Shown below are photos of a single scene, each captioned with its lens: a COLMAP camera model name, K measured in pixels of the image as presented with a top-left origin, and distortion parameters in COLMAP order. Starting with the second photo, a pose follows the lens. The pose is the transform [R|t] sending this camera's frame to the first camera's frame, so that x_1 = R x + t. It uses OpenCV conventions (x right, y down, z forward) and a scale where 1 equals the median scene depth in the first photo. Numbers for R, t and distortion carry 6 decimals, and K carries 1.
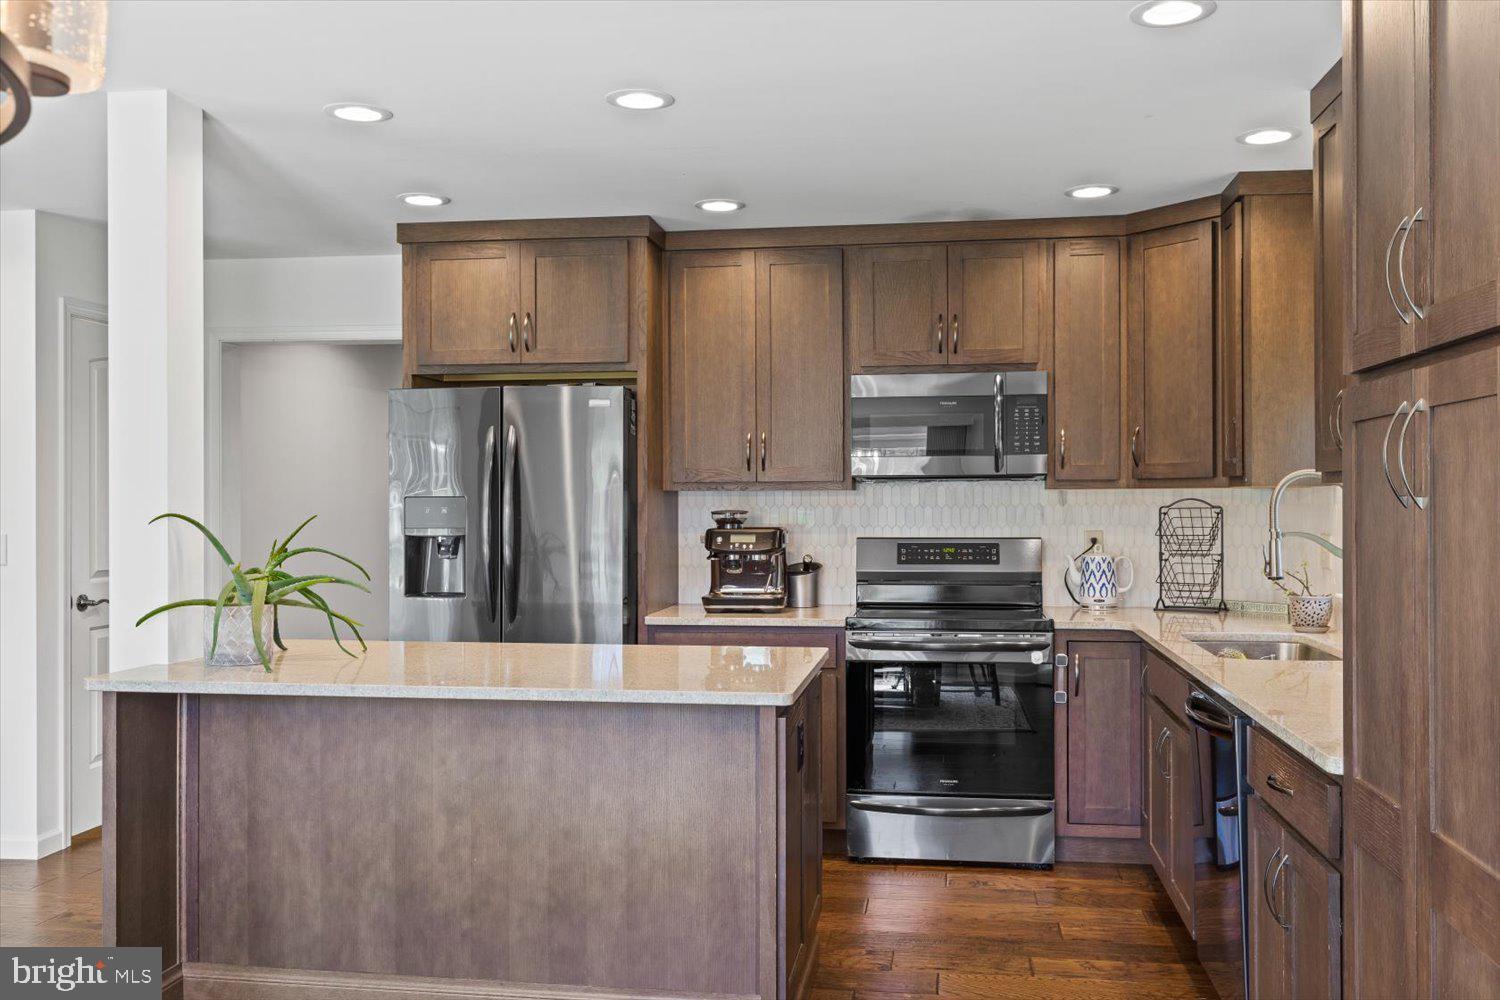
lens RADIAL K [[1294.1, 0, 772.8], [0, 1294.1, 503.1], [0, 0, 1]] dist [-0.001961, -0.007399]
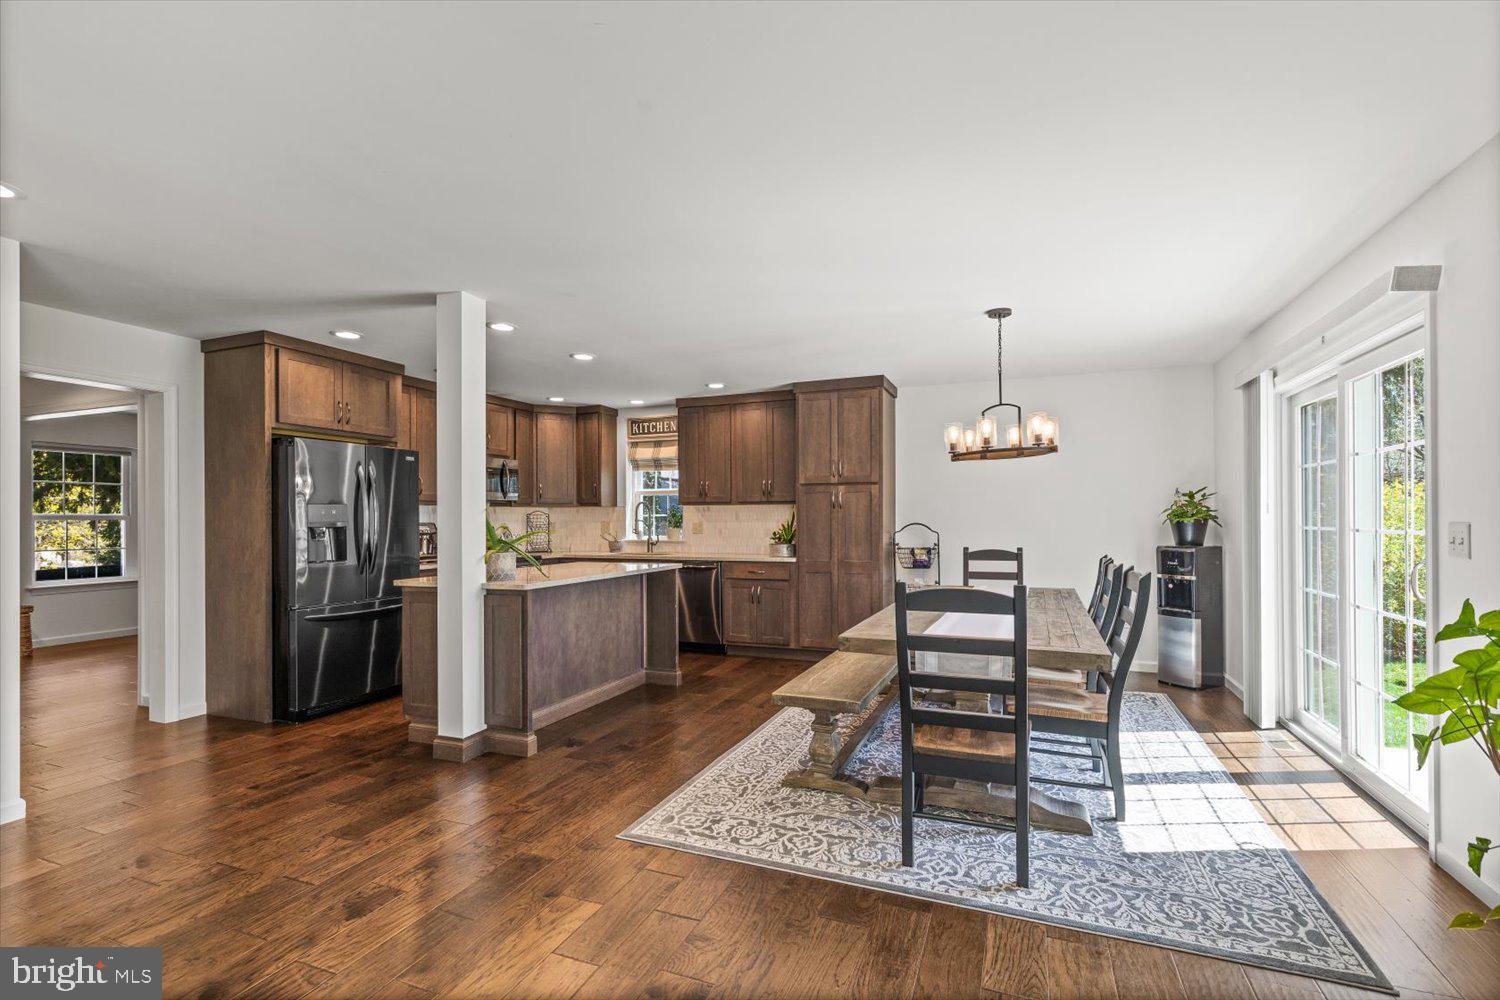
lens RADIAL K [[671.2, 0, 757.1], [0, 671.2, 507.5], [0, 0, 1]] dist [0.001579, -0.000086]
pose [[0.234360, 0.017113, 0.971999, -0.928936], [0.005435, 0.999806, -0.018913, 0.018312], [-0.972135, 0.009715, 0.234222, 0.220529]]
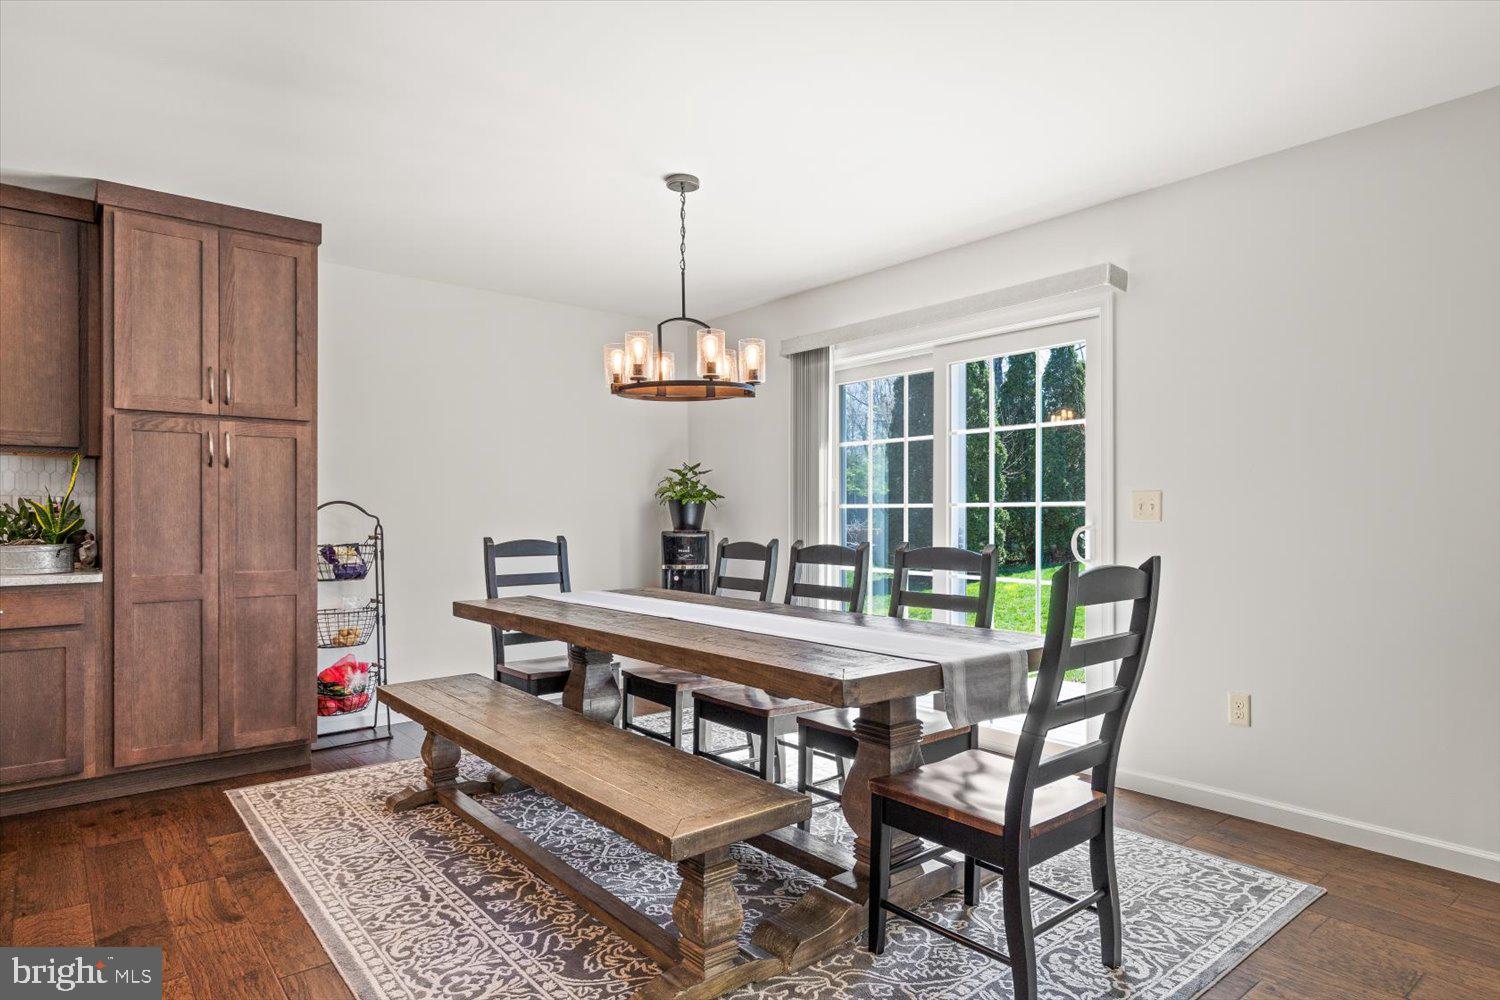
lens RADIAL K [[854.0, 0, 754.4], [0, 854.0, 509.3], [0, 0, 1]] dist [0.006496, 0.000988]
pose [[-0.744093, 0.007272, 0.668036, -0.609618], [0.003390, 0.999969, -0.007110, 0.040295], [-0.668067, -0.003026, -0.744095, 0.576537]]
